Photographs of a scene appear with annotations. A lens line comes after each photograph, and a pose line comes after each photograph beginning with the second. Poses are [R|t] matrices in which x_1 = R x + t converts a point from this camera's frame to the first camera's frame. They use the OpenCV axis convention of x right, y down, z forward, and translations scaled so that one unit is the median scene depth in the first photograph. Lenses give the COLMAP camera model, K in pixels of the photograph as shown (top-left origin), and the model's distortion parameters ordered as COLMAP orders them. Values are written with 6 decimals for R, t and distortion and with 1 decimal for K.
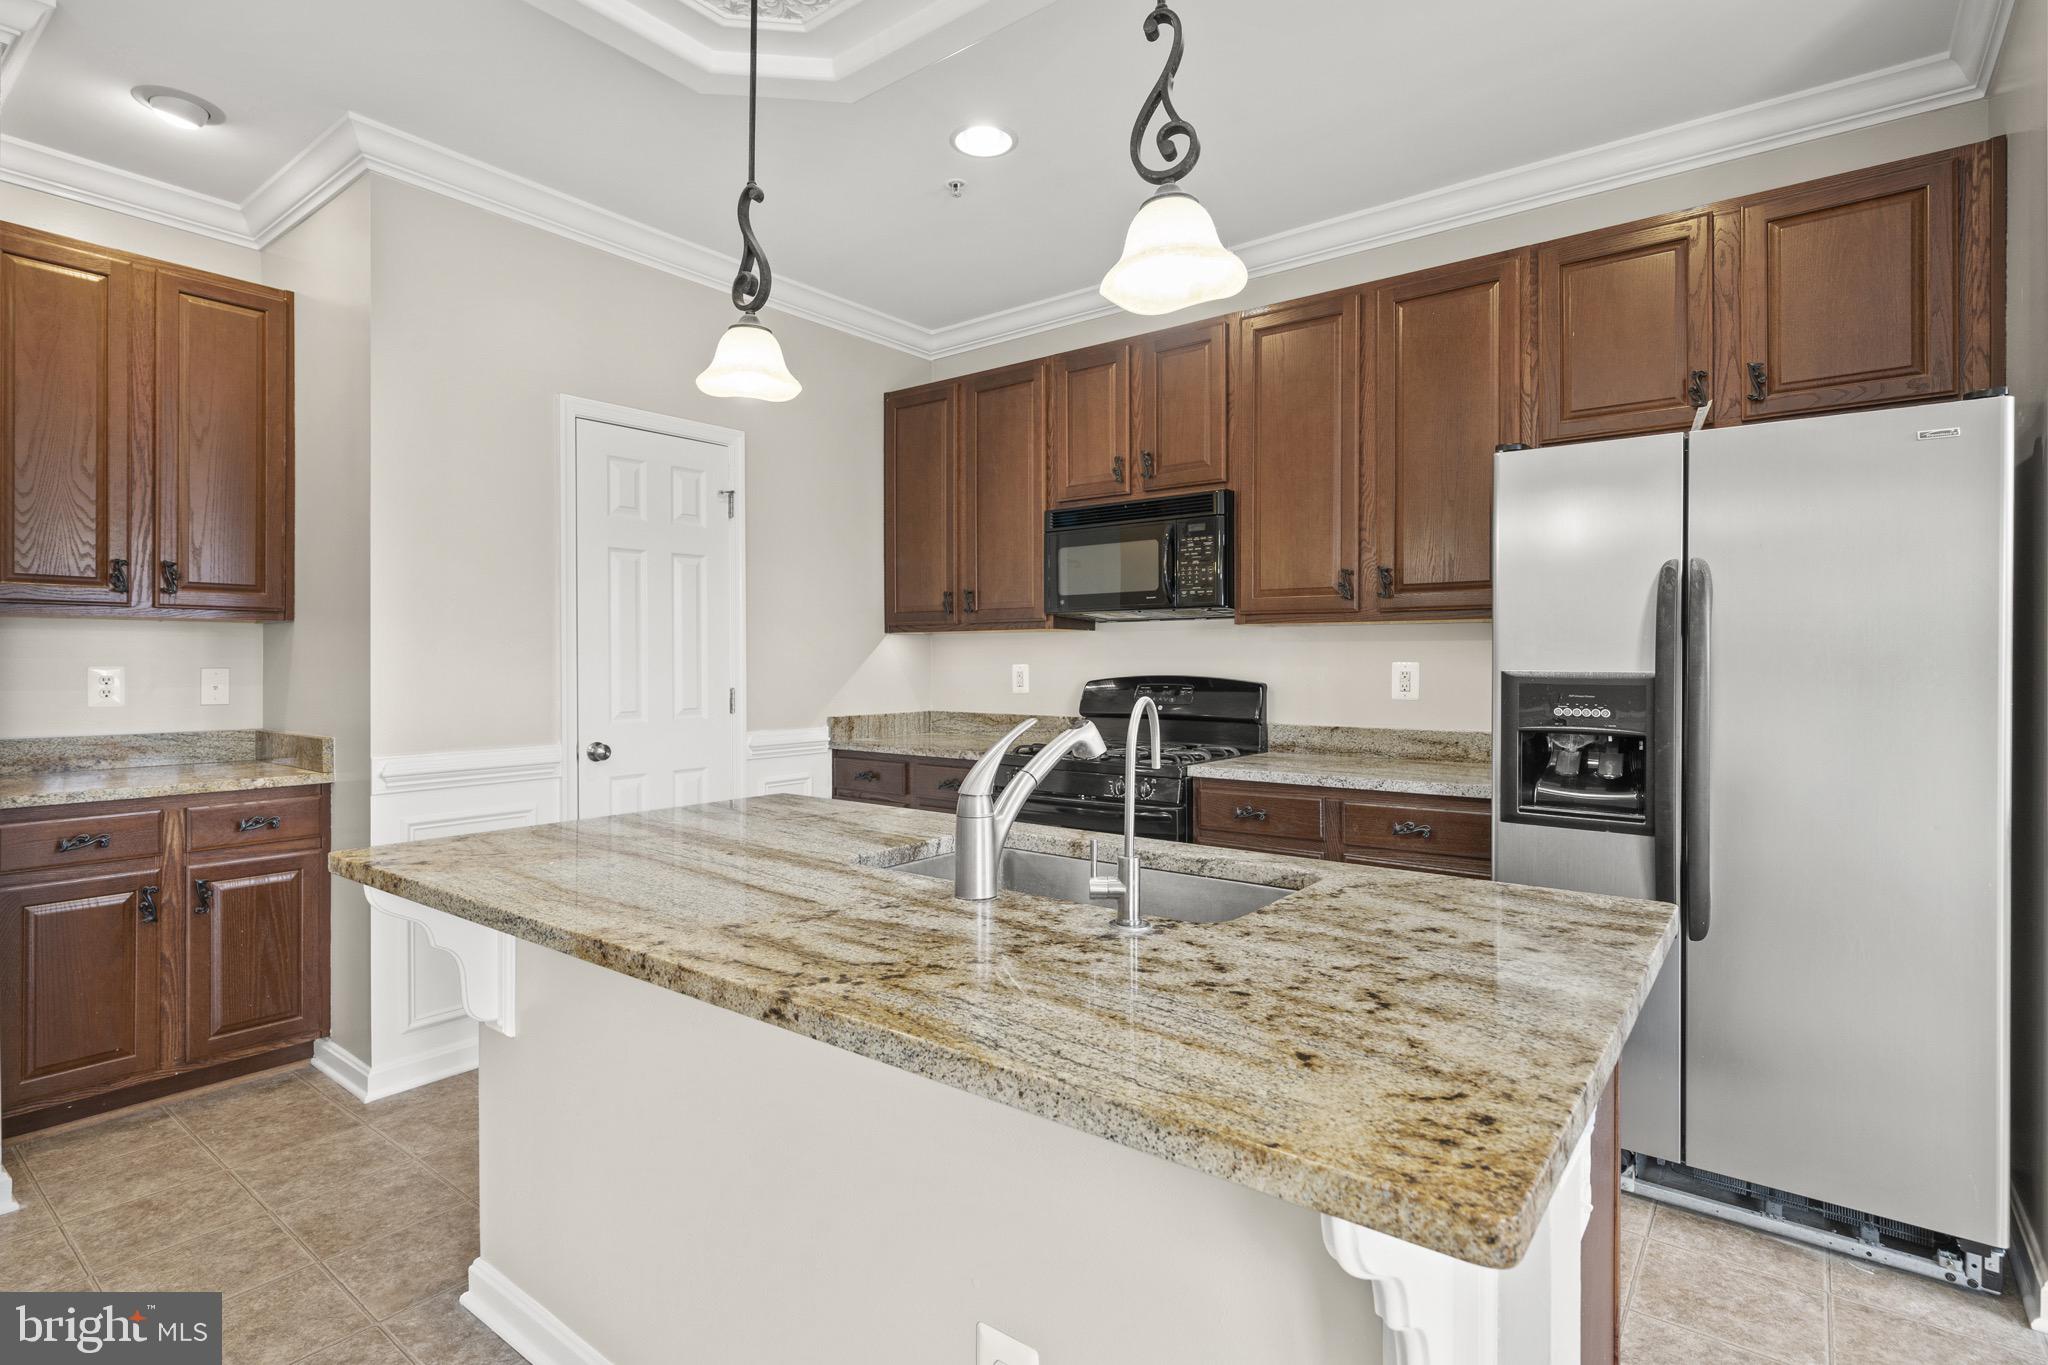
lens RADIAL K [[1018.8, 0, 998.3], [0, 1018.8, 661.8], [0, 0, 1]] dist [-0.004530, 0.001428]
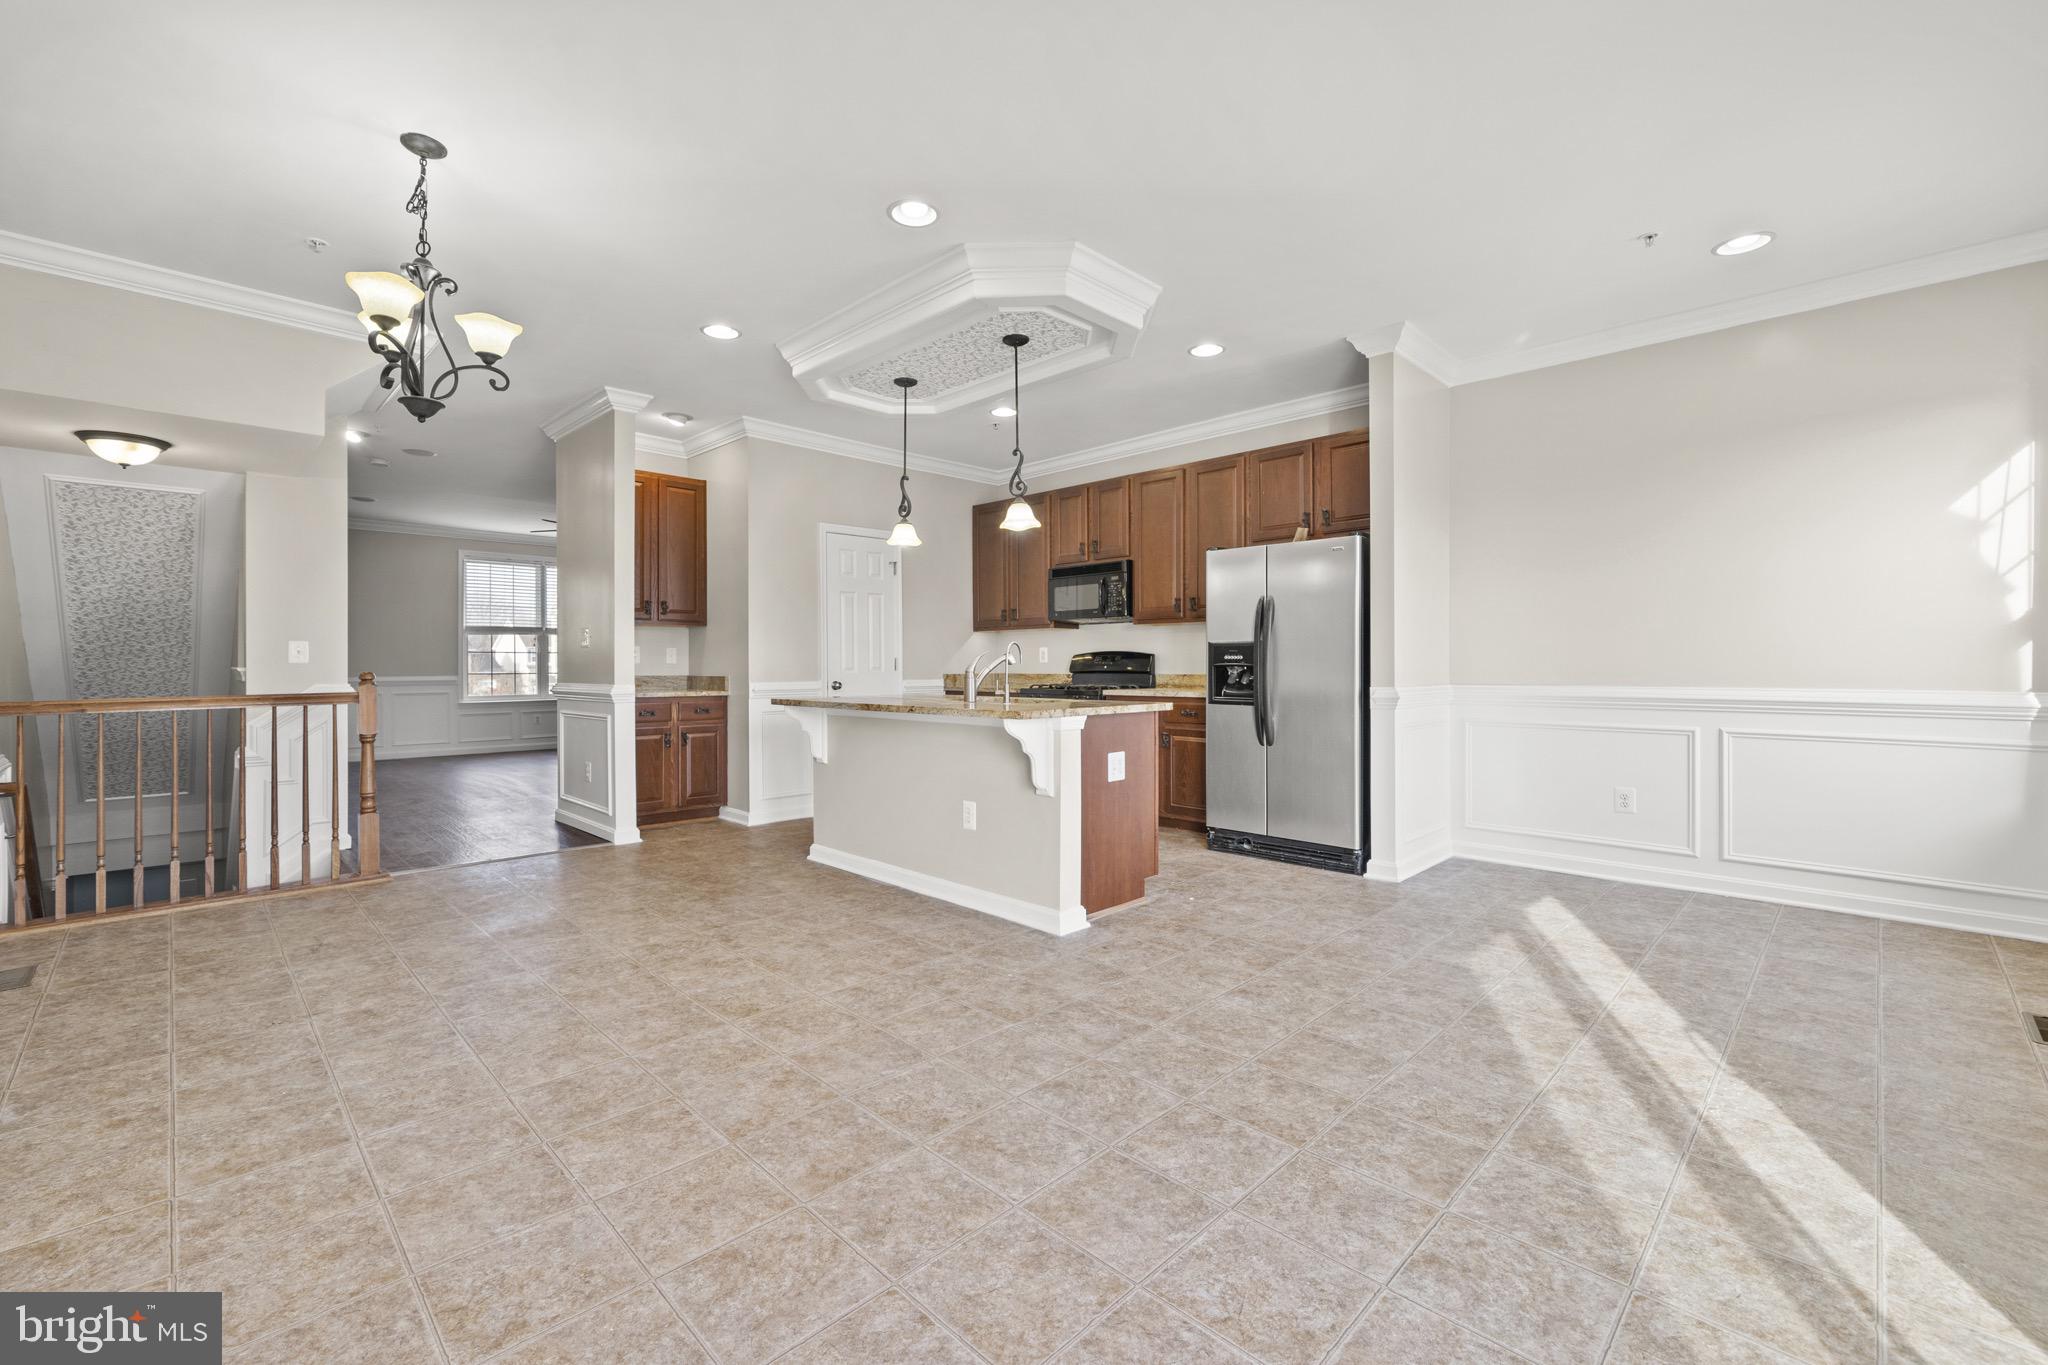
lens RADIAL K [[855.2, 0, 995.4], [0, 855.2, 664.1], [0, 0, 1]] dist [0.004959, 0.000827]
pose [[0.991250, -0.001663, -0.131988, 0.193516], [0.001518, 0.999998, -0.001196, 0.047448], [0.131990, 0.000985, 0.991251, -0.800247]]
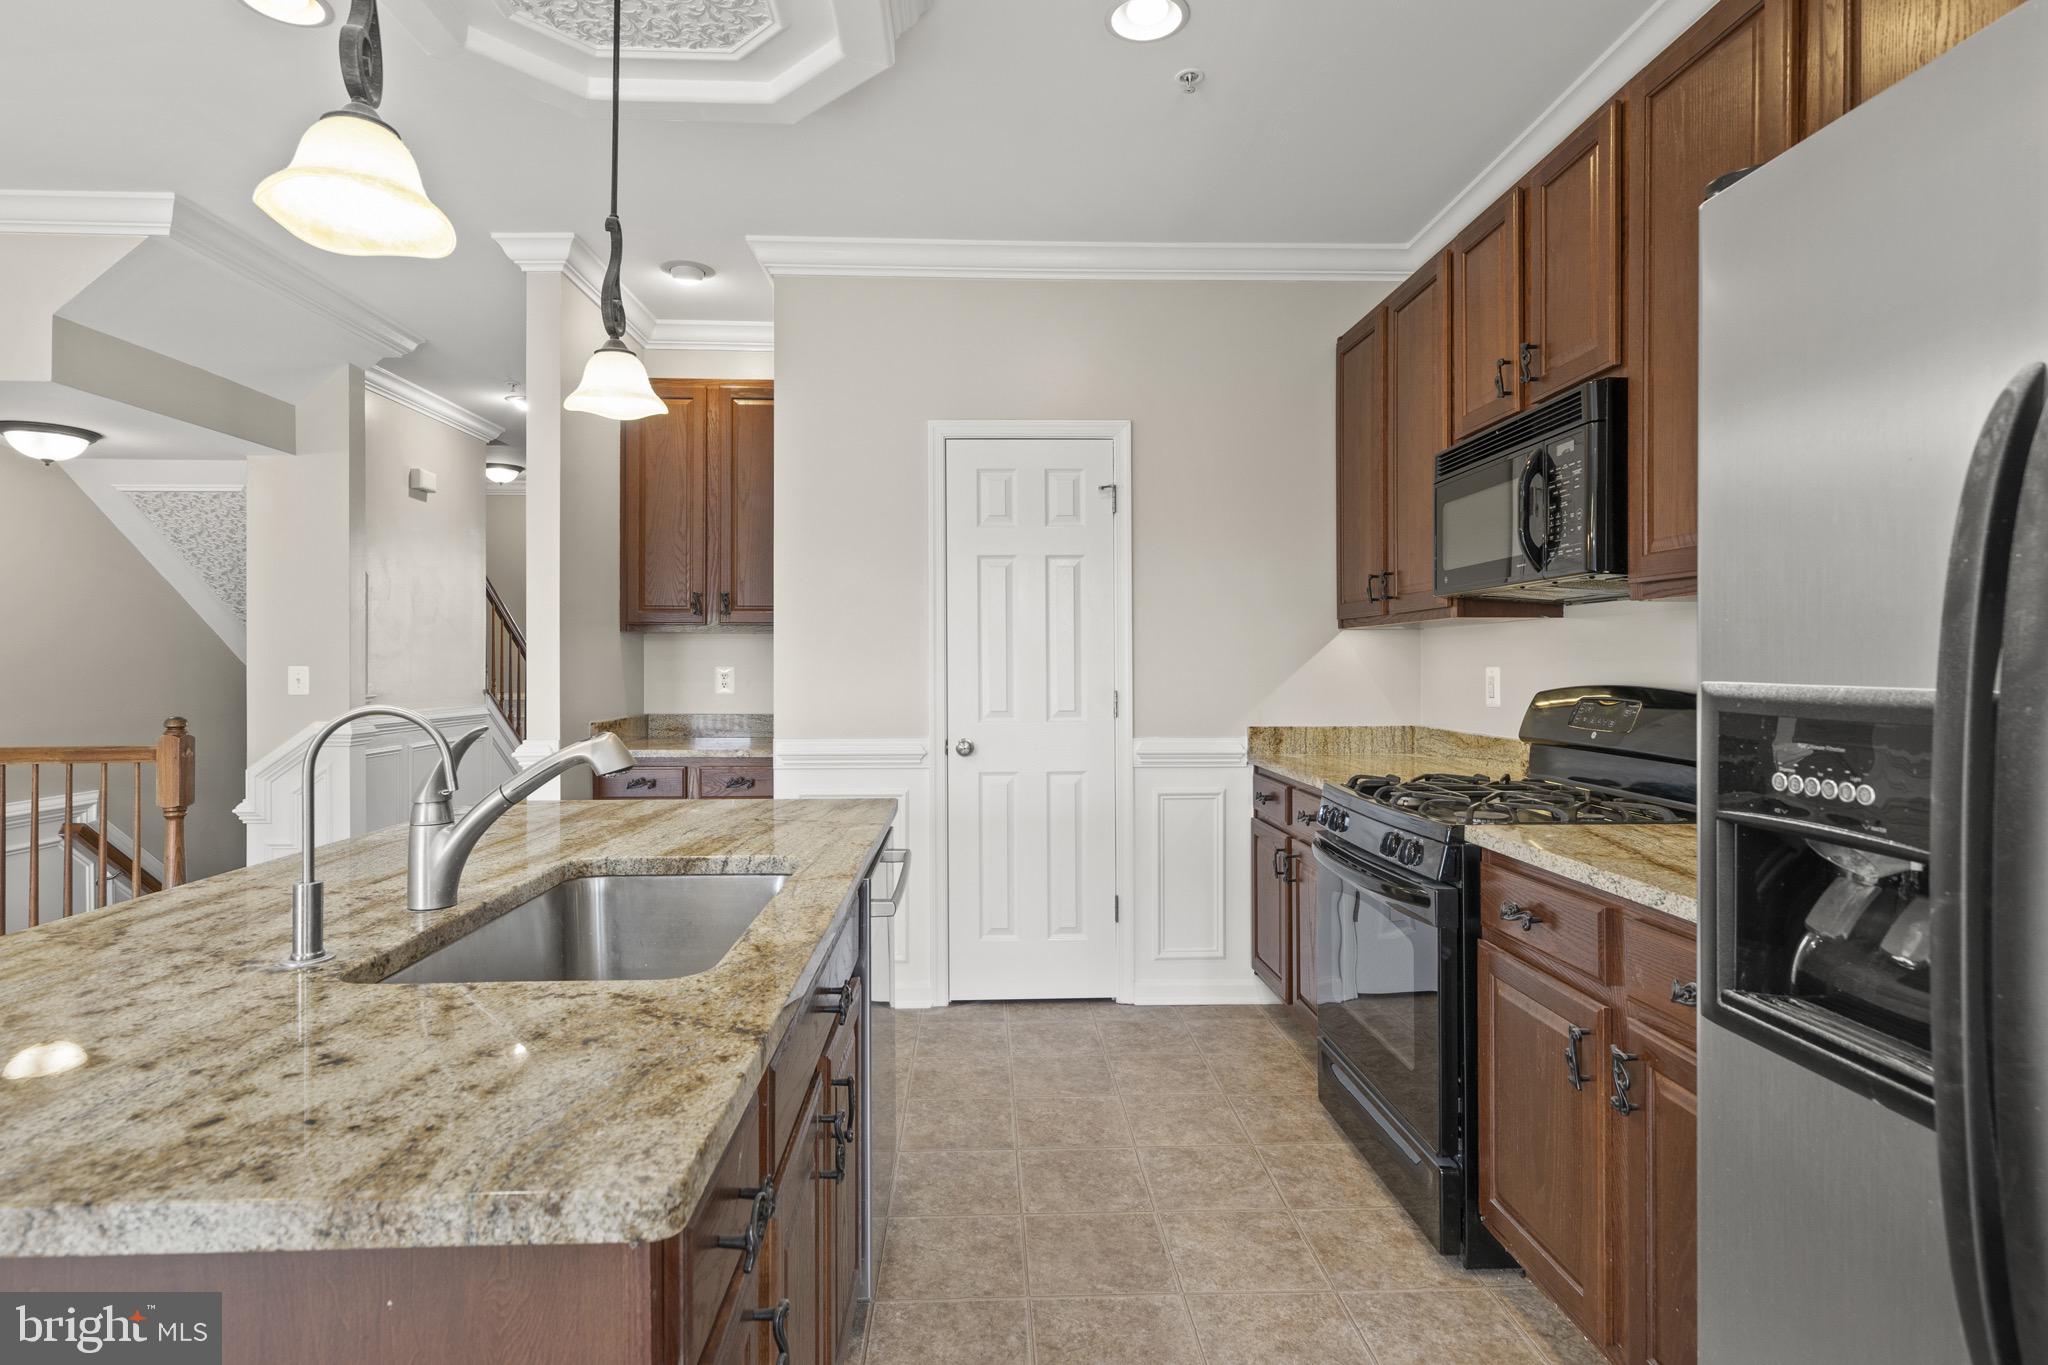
lens RADIAL K [[1018.8, 0, 1003.1], [0, 1018.8, 670.1], [0, 0, 1]] dist [-0.004530, 0.001428]
pose [[0.643966, 0.004004, -0.765044, 0.472840], [0.000408, 0.999984, 0.005578, 0.001058], [0.765054, -0.003904, 0.643954, 0.352569]]
